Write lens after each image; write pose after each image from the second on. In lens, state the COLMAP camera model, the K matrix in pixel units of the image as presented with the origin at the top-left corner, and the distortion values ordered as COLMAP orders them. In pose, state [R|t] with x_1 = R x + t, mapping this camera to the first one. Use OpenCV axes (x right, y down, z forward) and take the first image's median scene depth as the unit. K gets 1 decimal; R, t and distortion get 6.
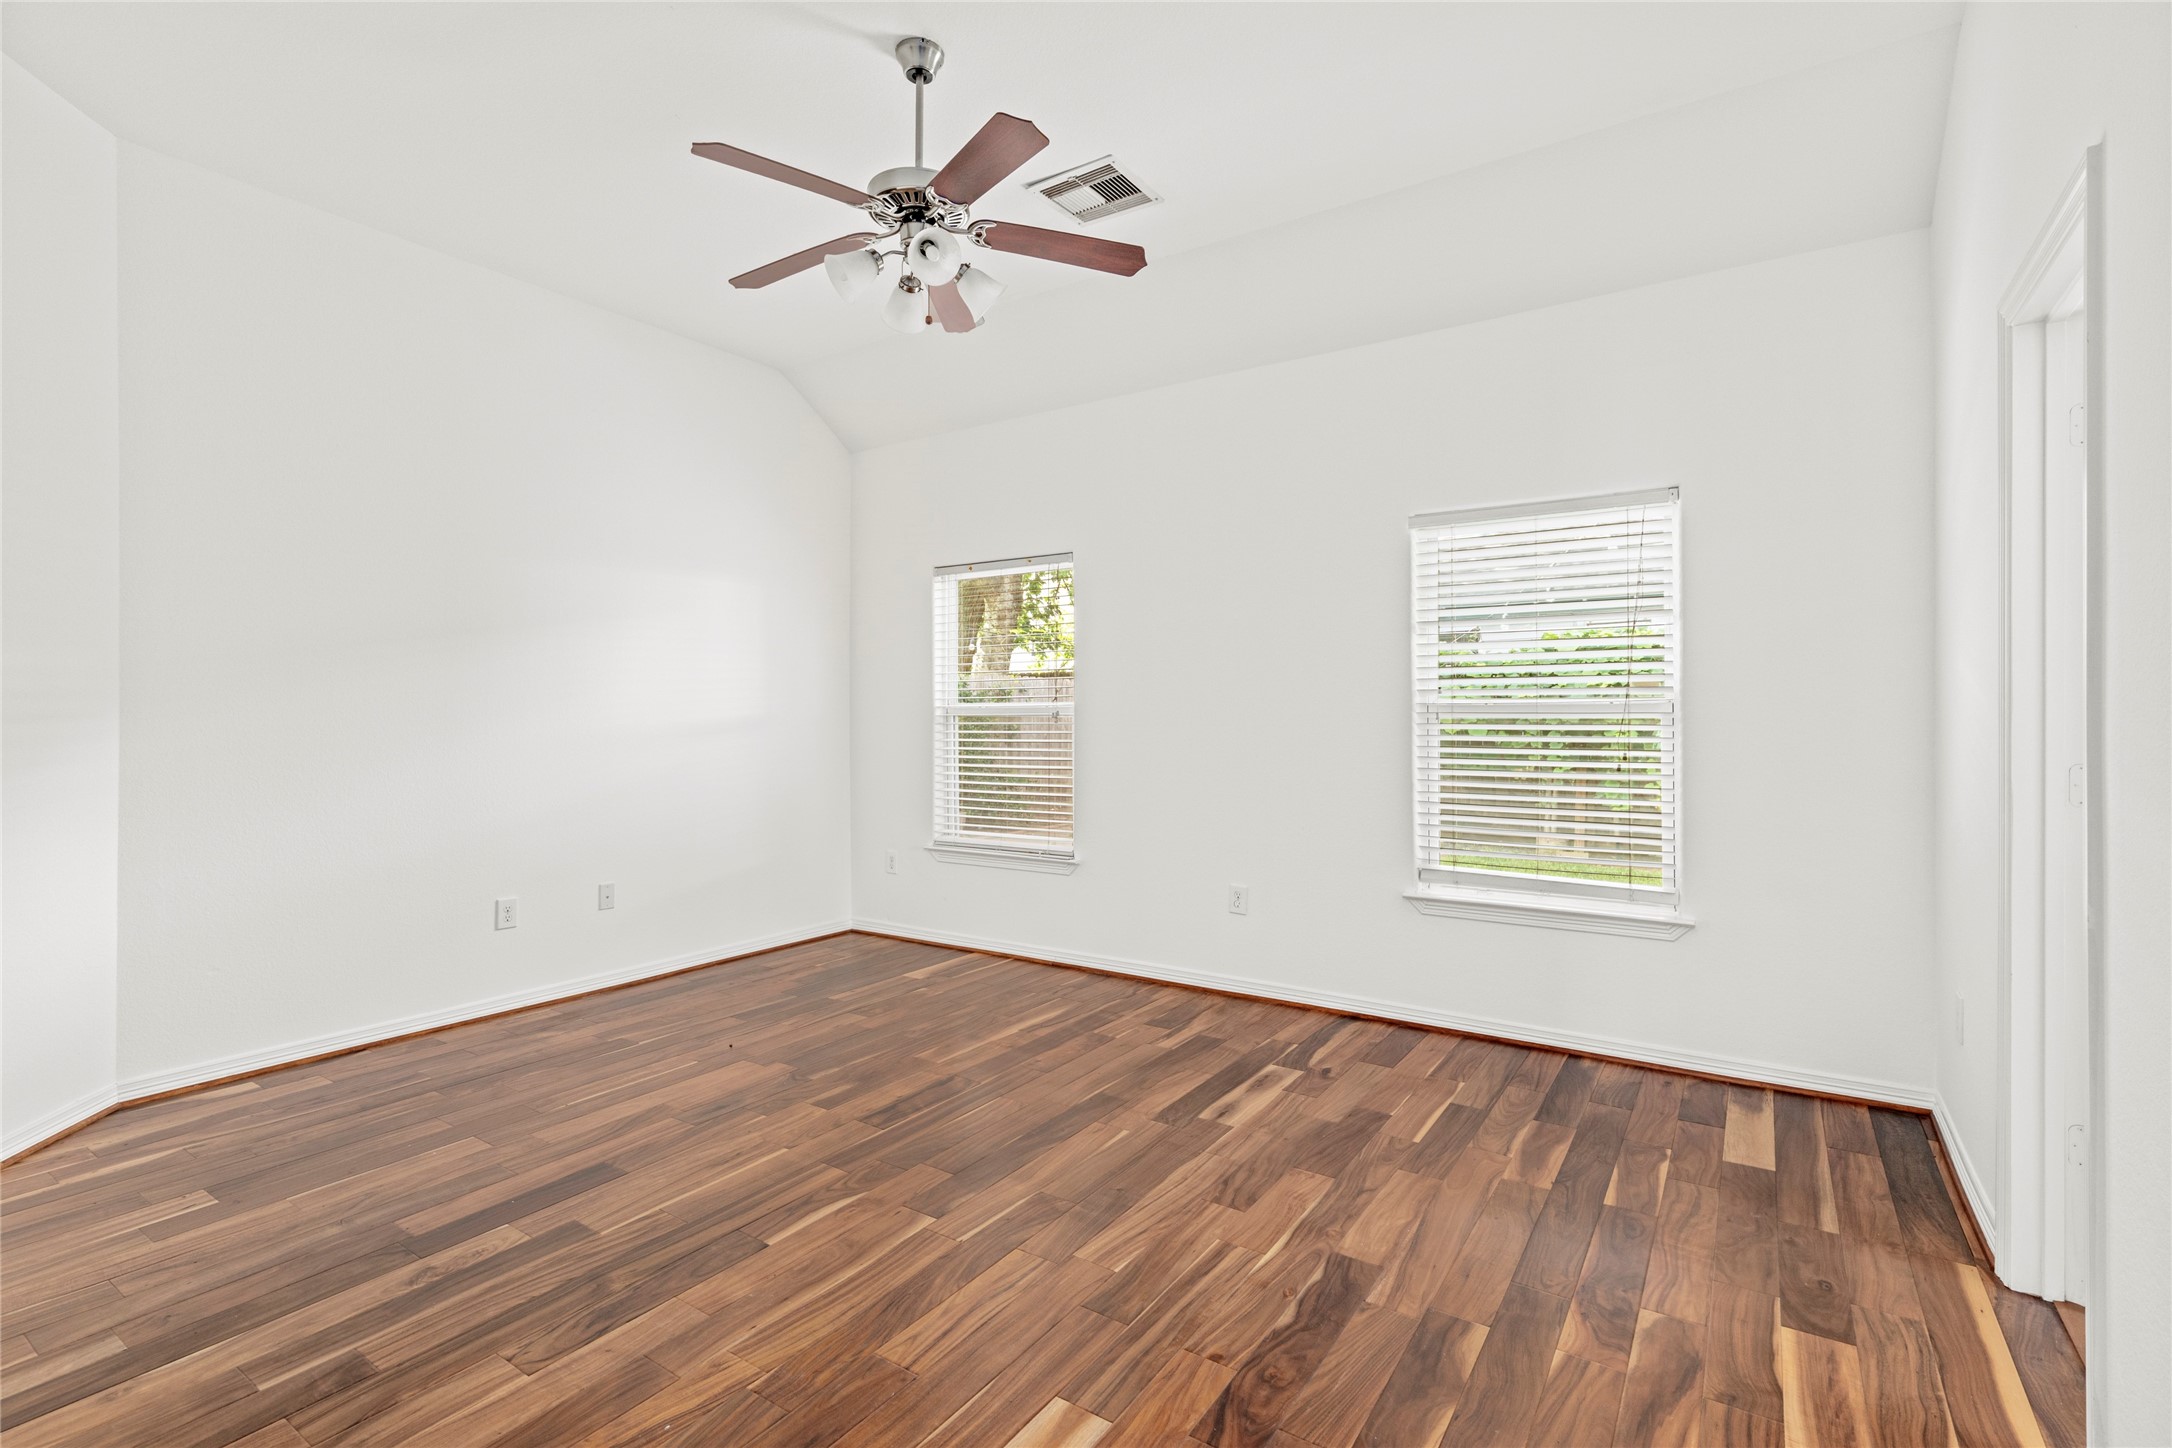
lens RADIAL K [[995.7, 0, 1086.0], [0, 995.7, 724.0], [0, 0, 1]] dist [0.001672, 0.000598]
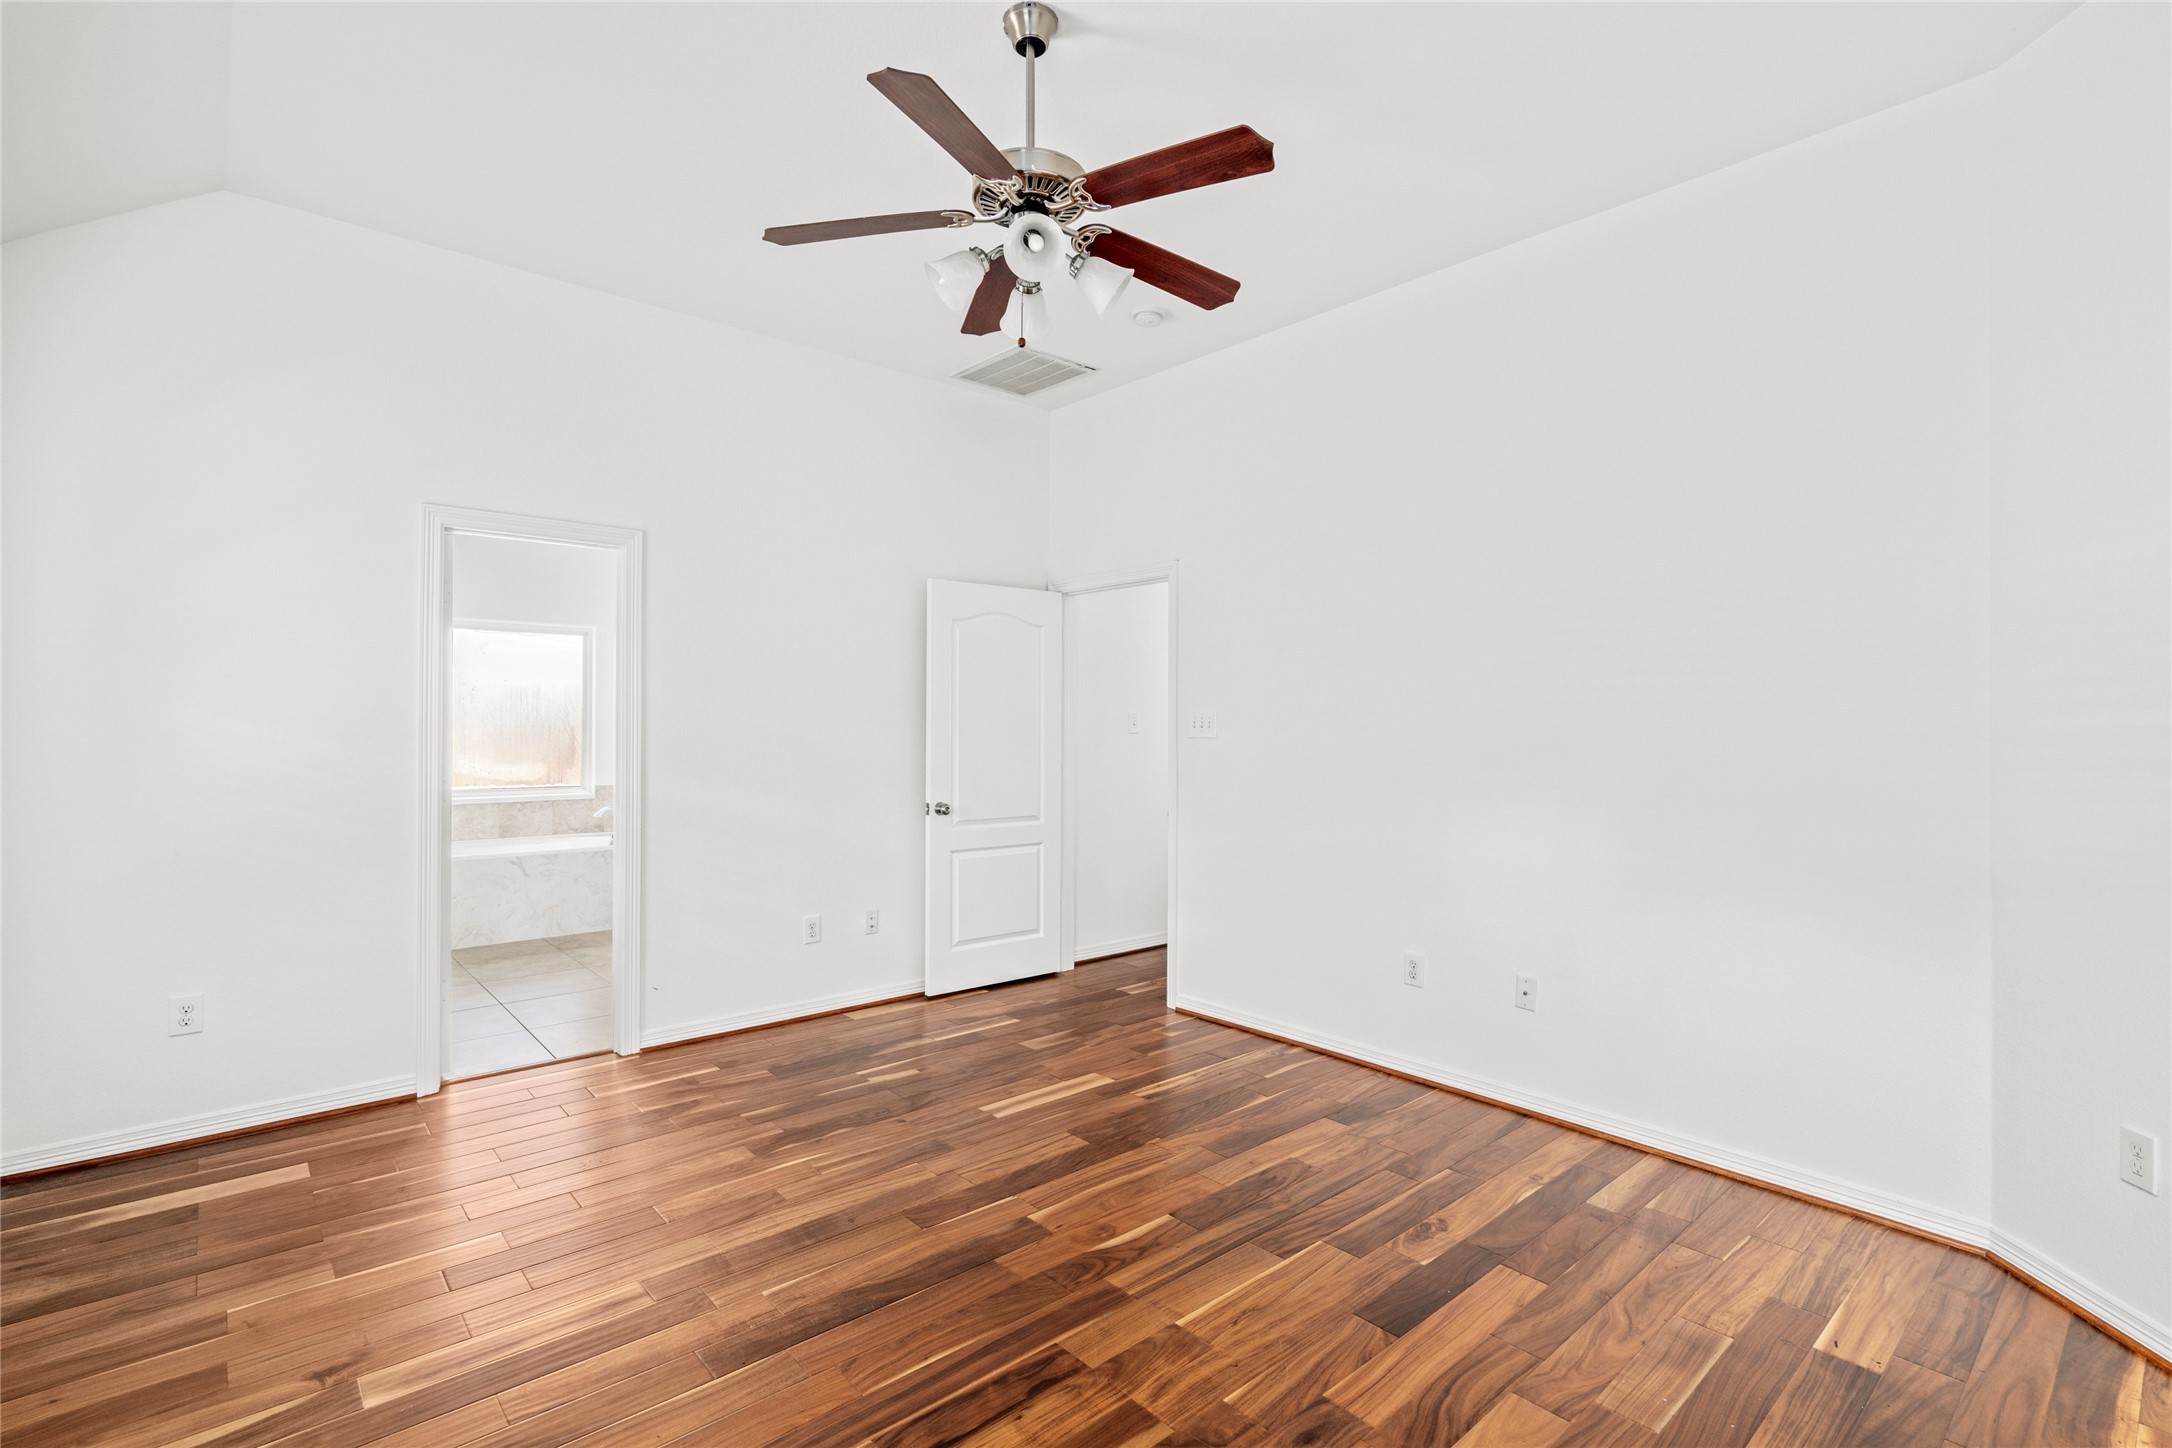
lens RADIAL K [[995.7, 0, 1086.0], [0, 995.7, 724.0], [0, 0, 1]] dist [0.001672, 0.000598]
pose [[-0.967061, -0.002683, 0.254530, -0.498025], [-0.000443, 0.999961, 0.008857, -0.066960], [-0.254543, 0.008452, -0.967024, 2.060977]]
